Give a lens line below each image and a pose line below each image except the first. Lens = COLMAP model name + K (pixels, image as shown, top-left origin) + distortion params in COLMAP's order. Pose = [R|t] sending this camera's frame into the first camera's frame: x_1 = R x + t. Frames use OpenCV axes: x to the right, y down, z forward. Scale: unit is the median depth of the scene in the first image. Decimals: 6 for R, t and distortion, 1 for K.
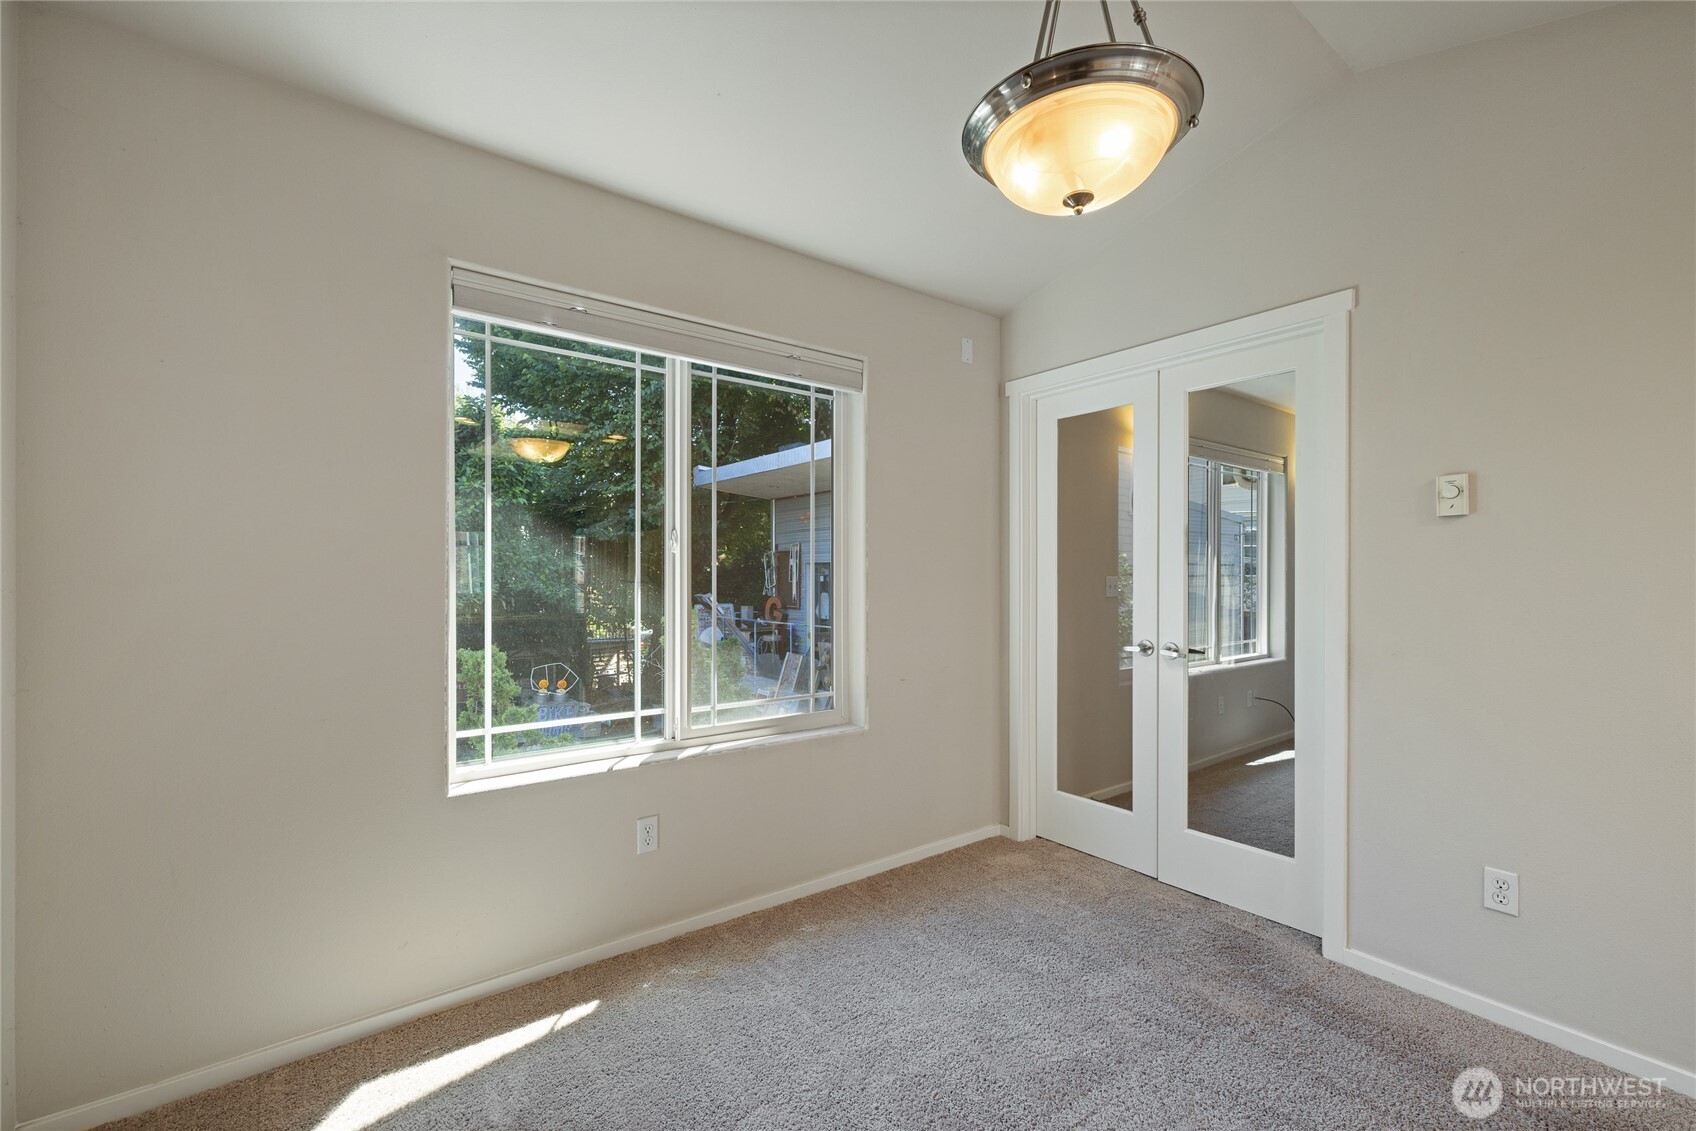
lens RADIAL K [[720.5, 0, 843.5], [0, 720.5, 573.4], [0, 0, 1]] dist [-0.000466, 0.000735]
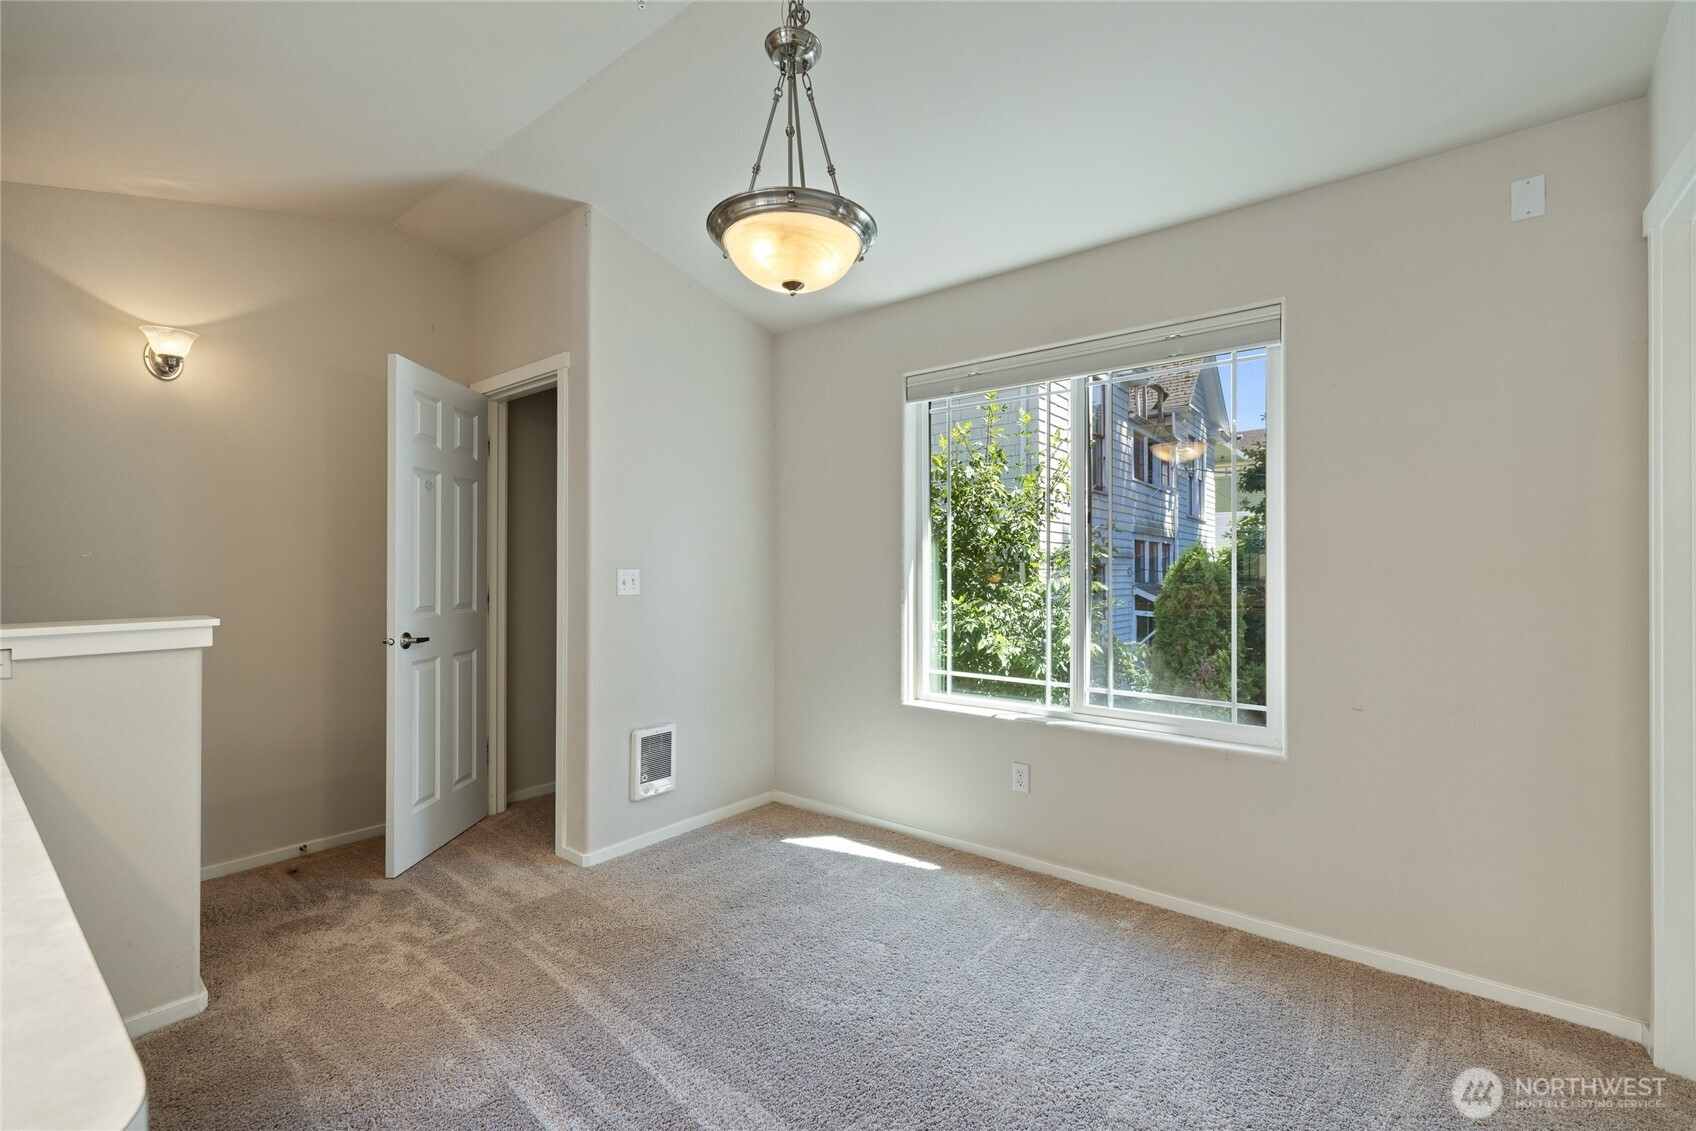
lens RADIAL K [[720.5, 0, 849.9], [0, 720.5, 570.3], [0, 0, 1]] dist [-0.000466, 0.000735]
pose [[0.255093, -0.001582, -0.966915, 0.794918], [0.003090, 0.999995, -0.000821, 0.005742], [0.966912, -0.002779, 0.255096, 0.374214]]
